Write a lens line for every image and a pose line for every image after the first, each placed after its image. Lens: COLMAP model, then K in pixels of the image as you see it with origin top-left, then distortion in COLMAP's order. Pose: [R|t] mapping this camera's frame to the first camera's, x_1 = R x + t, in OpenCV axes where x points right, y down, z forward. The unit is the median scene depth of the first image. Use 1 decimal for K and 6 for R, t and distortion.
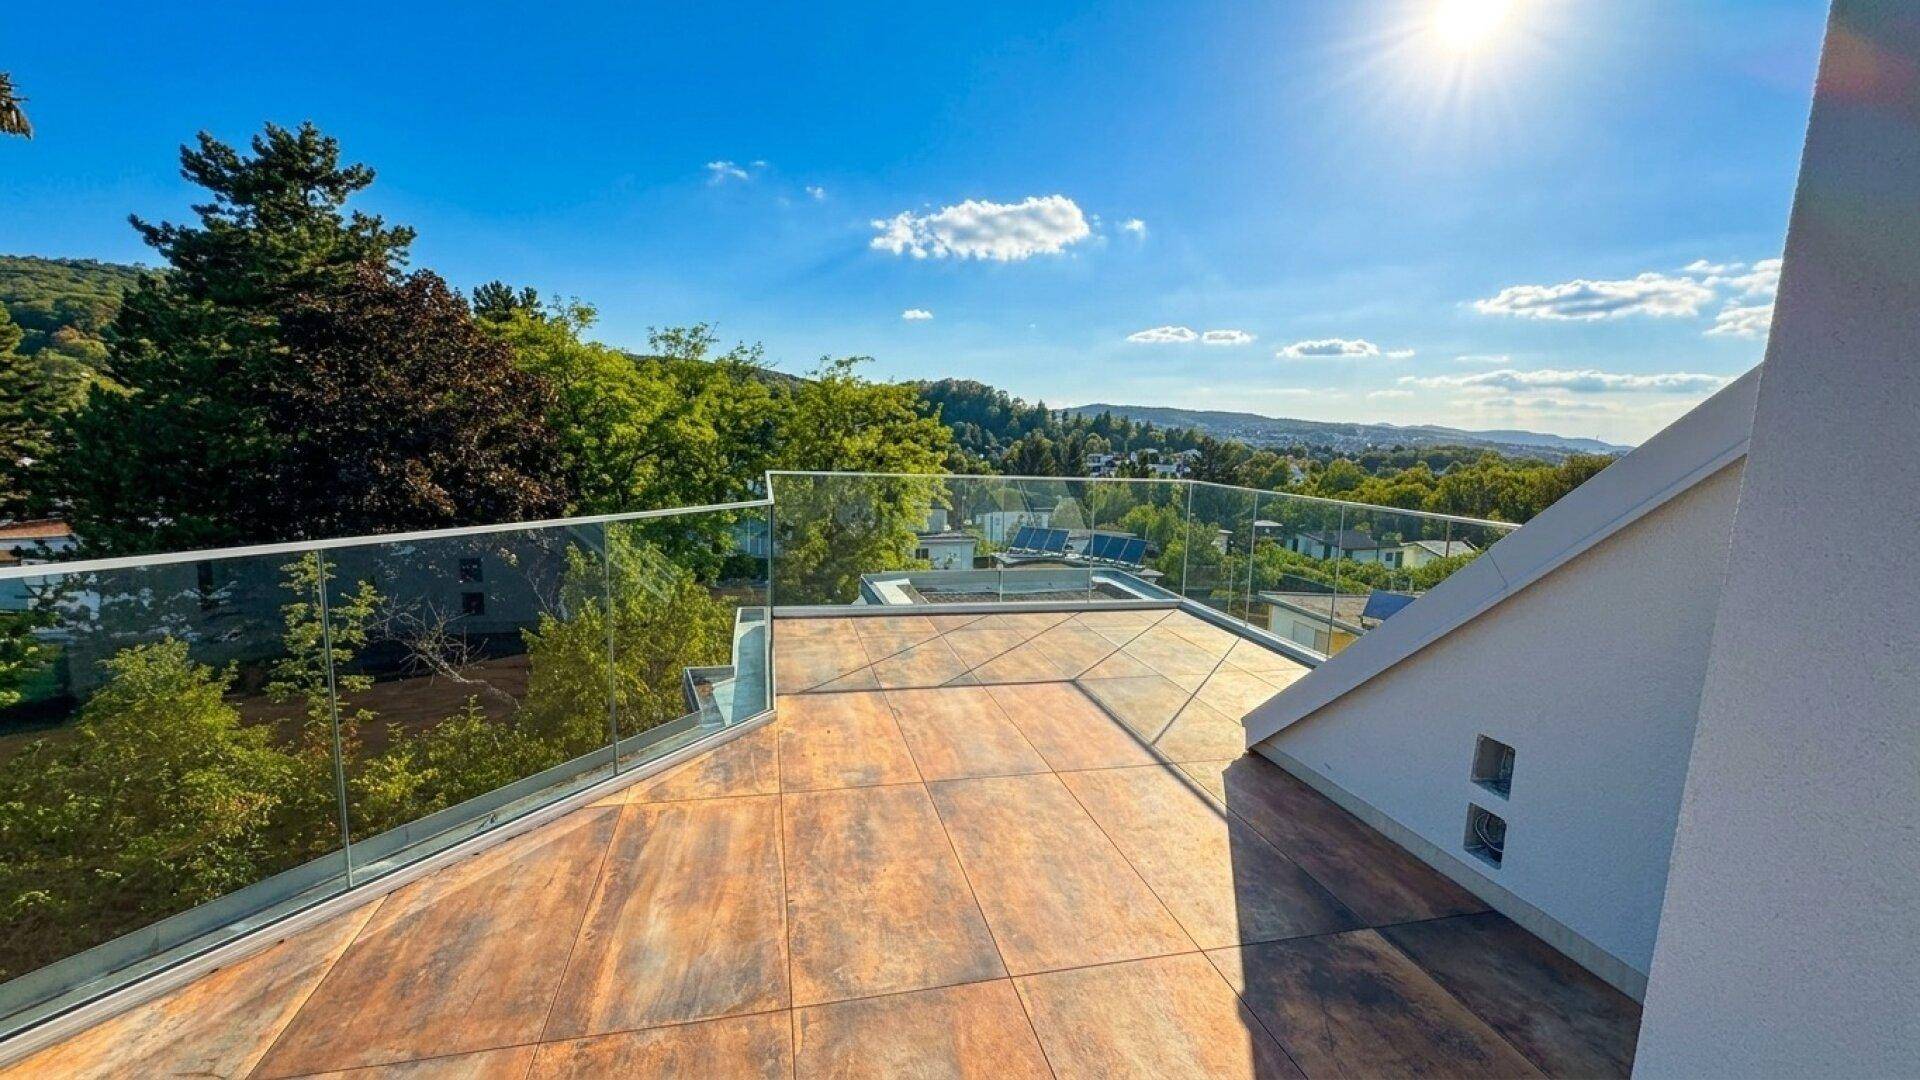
lens RADIAL K [[776.8, 0, 955.8], [0, 776.8, 533.8], [0, 0, 1]] dist [0.005856, -0.000050]
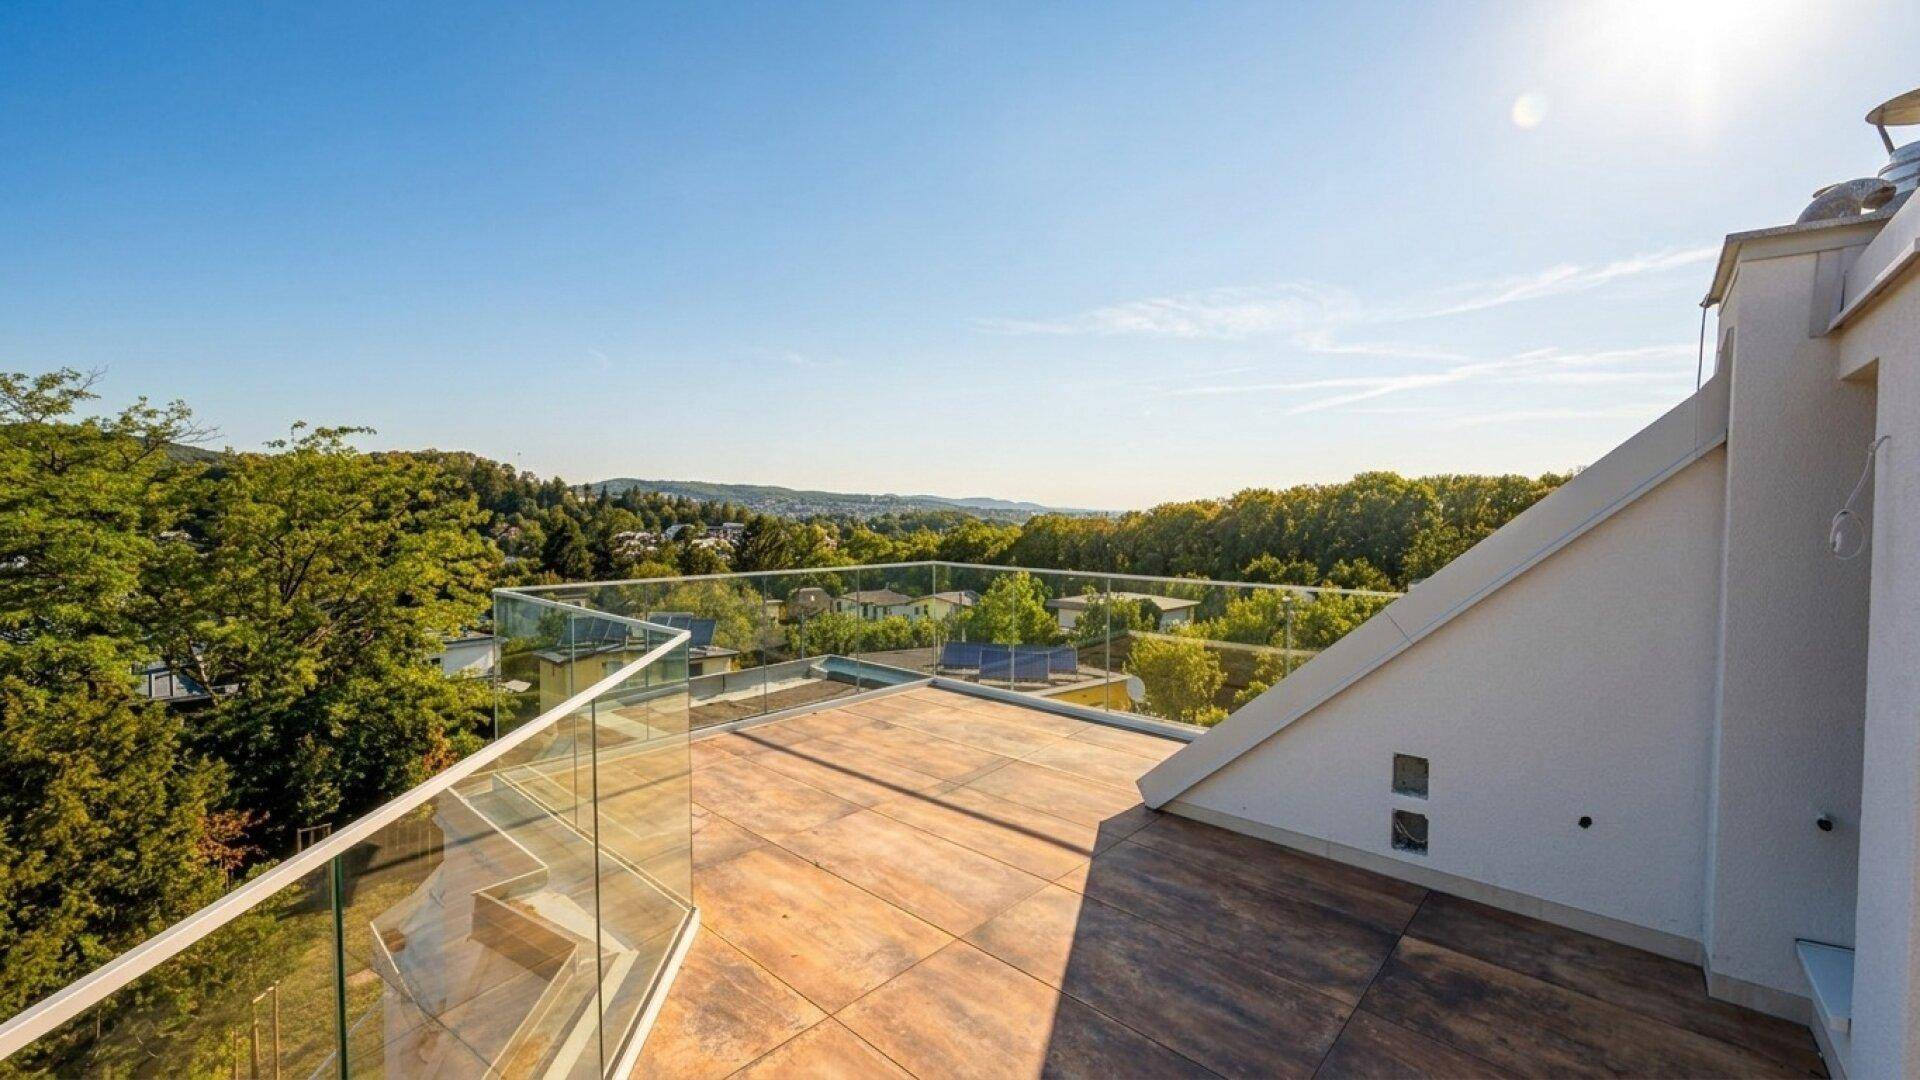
lens RADIAL K [[774.9, 0, 945.9], [0, 774.9, 537.9], [0, 0, 1]] dist [-0.000292, -0.000340]
pose [[0.829767, -0.050108, 0.555856, -0.436006], [0.098422, 0.993490, -0.057363, -0.066186], [-0.549363, 0.102306, 0.829297, 0.210010]]
